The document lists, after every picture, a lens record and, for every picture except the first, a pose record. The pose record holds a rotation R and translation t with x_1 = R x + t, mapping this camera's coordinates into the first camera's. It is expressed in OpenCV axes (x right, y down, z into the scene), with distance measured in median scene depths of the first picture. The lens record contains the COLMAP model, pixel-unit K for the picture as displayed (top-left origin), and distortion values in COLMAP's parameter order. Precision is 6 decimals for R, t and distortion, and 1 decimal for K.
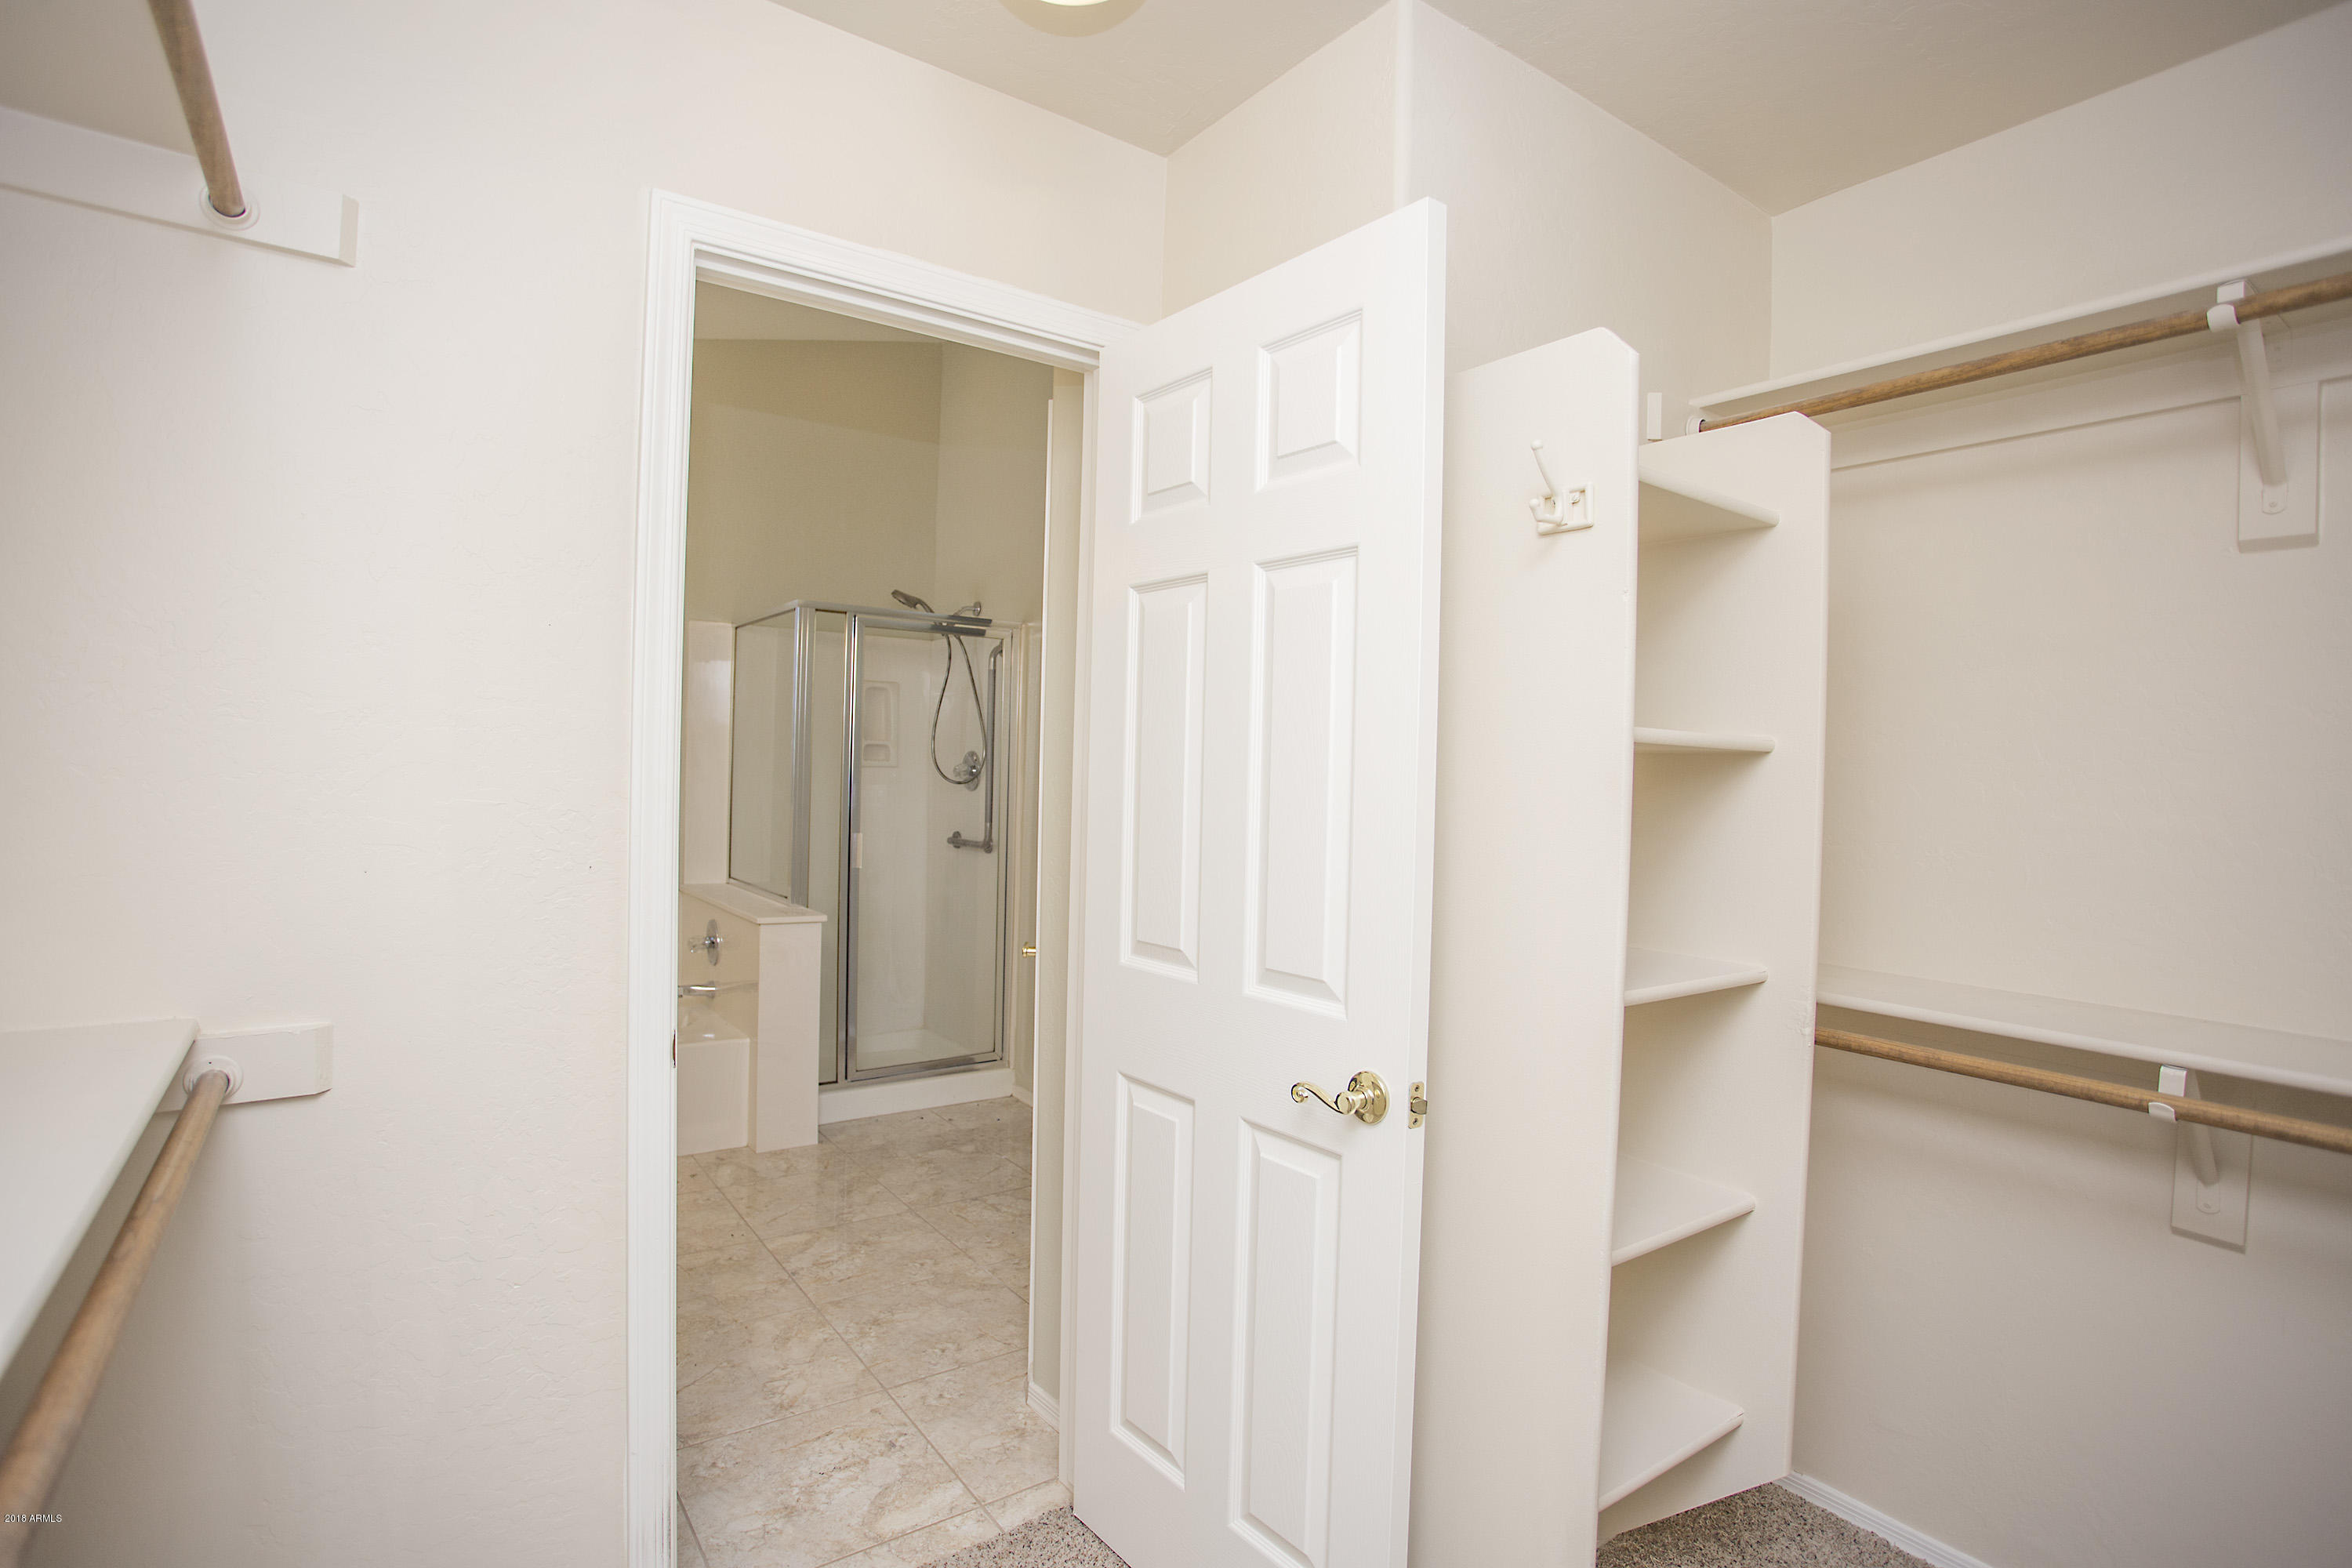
lens RADIAL K [[1154.3, 0, 1160.6], [0, 1154.3, 779.0], [0, 0, 1]] dist [-0.061340, 0.018629]
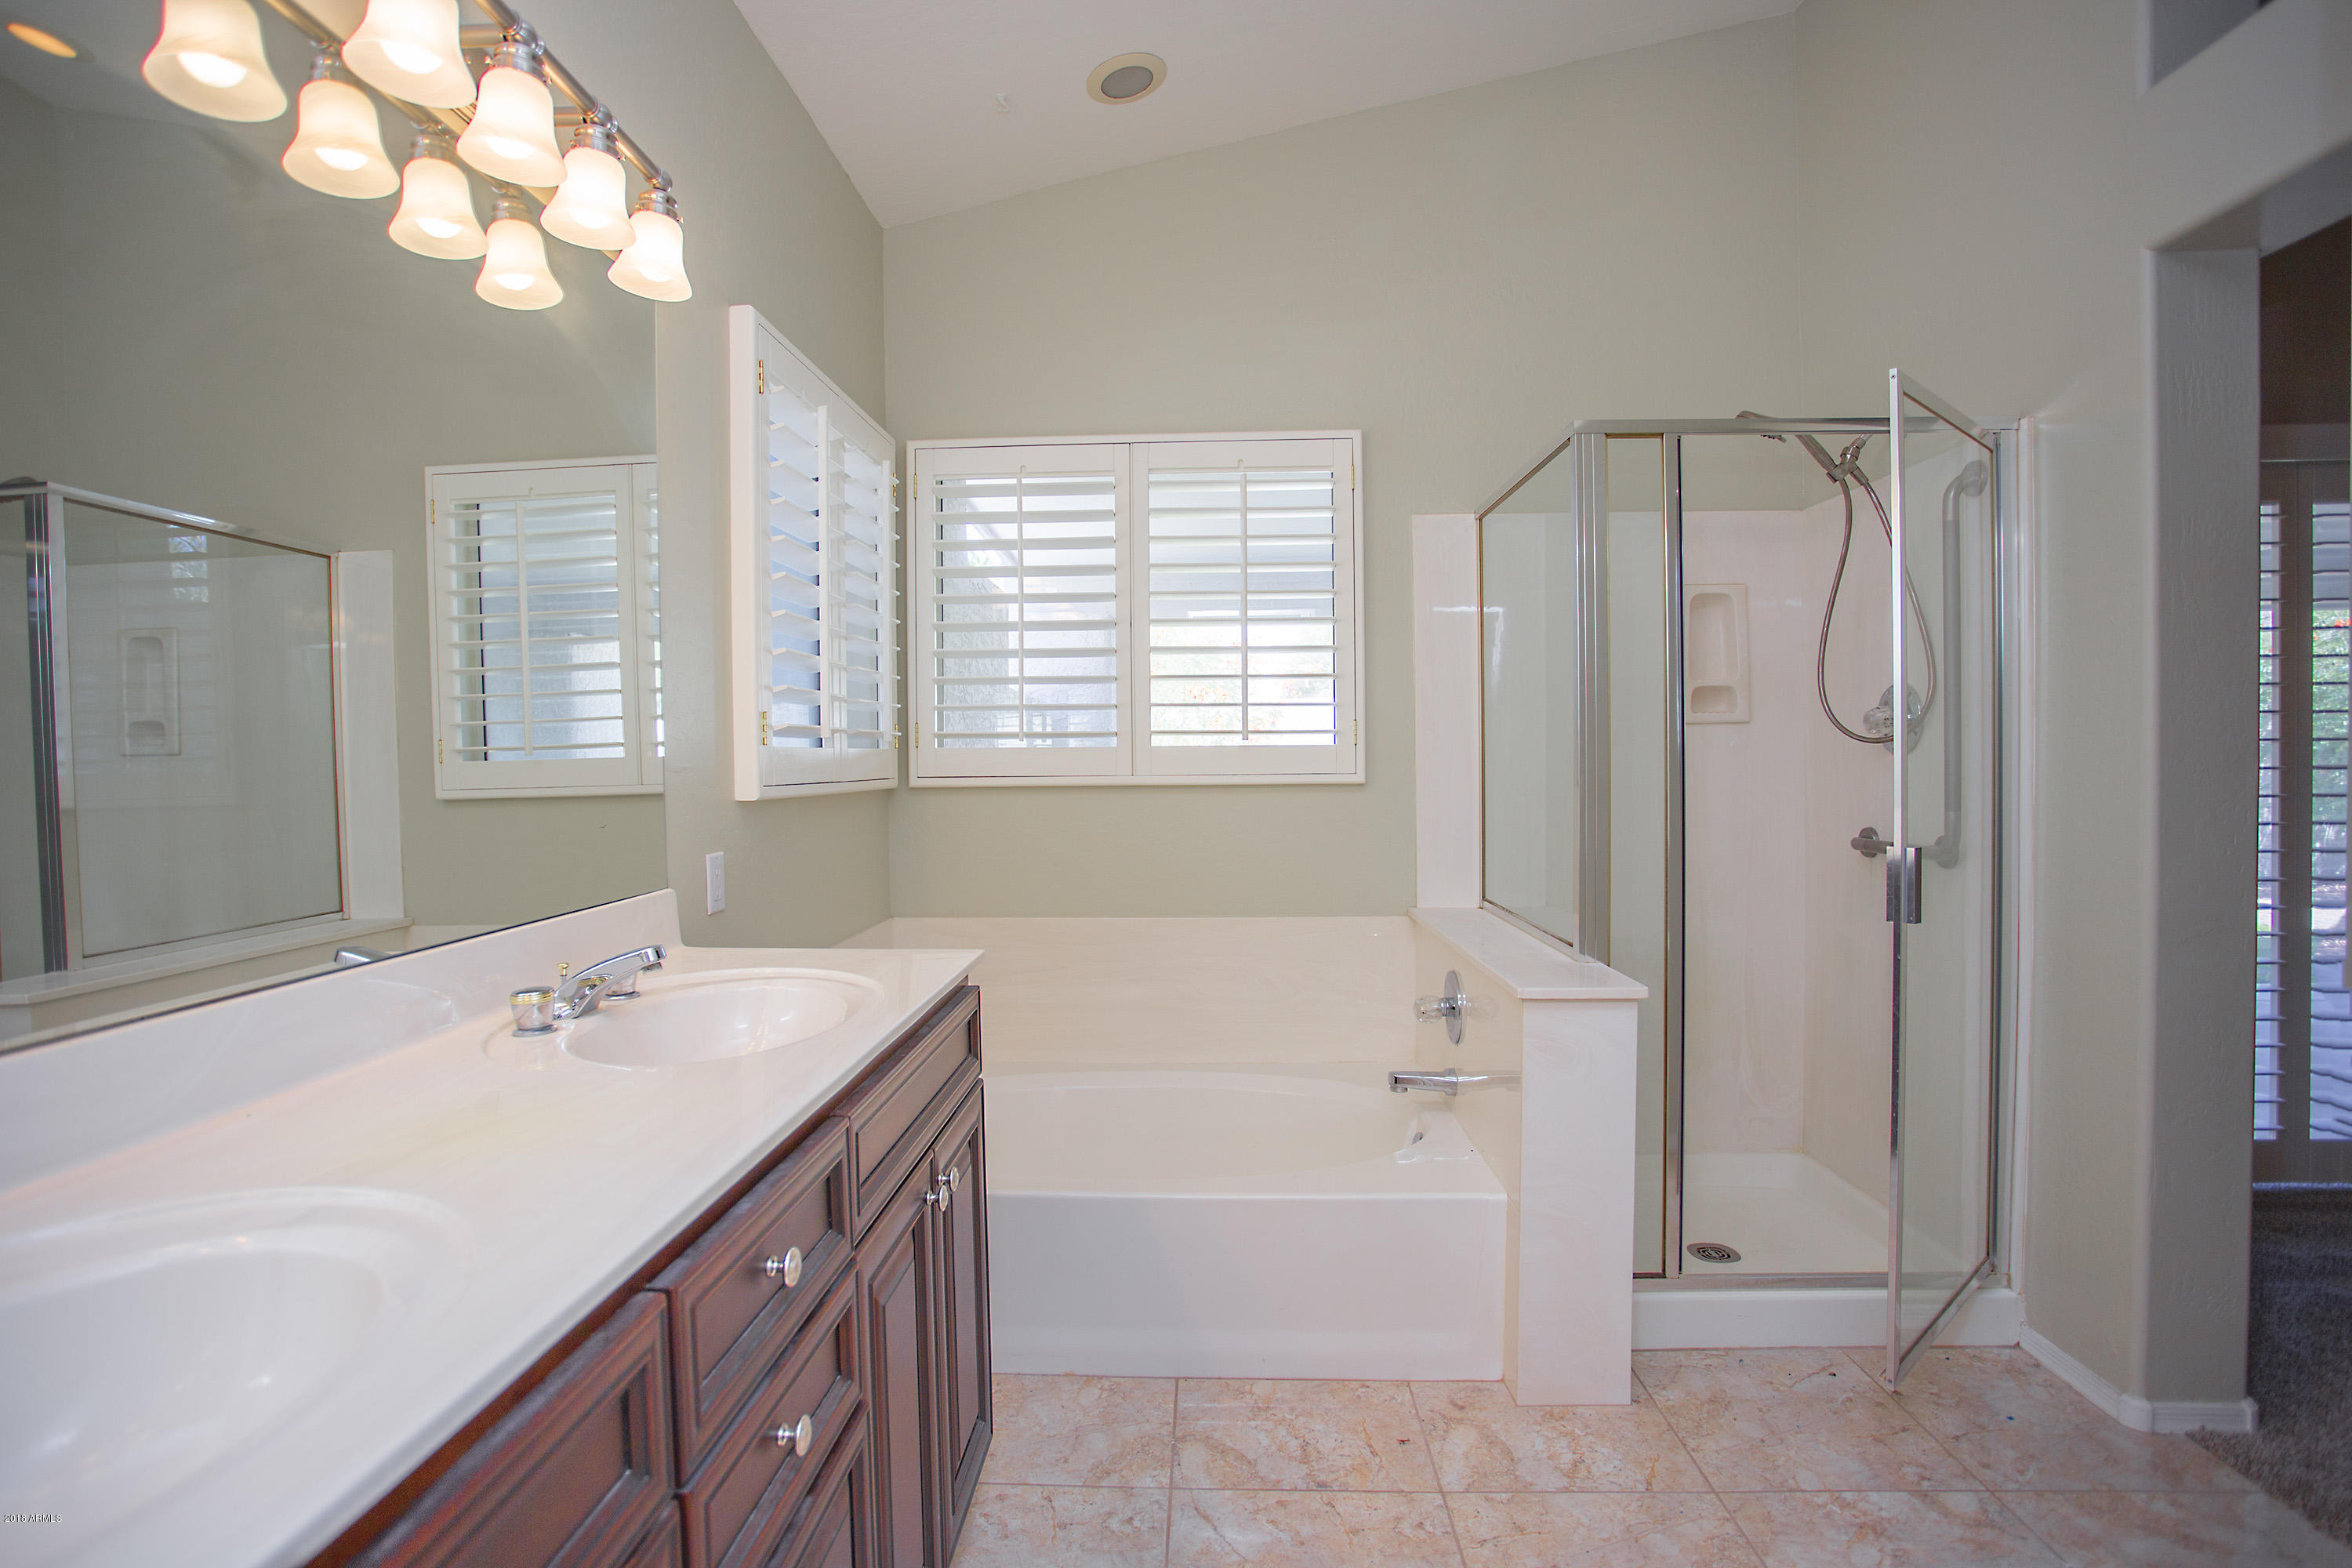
lens RADIAL K [[1154.3, 0, 1157.7], [0, 1154.3, 789.9], [0, 0, 1]] dist [-0.061340, 0.018629]
pose [[0.786902, -0.021991, -0.616685, -0.134311], [0.030177, 0.999540, 0.002862, 0.018368], [0.616339, -0.020862, 0.787204, 0.425134]]
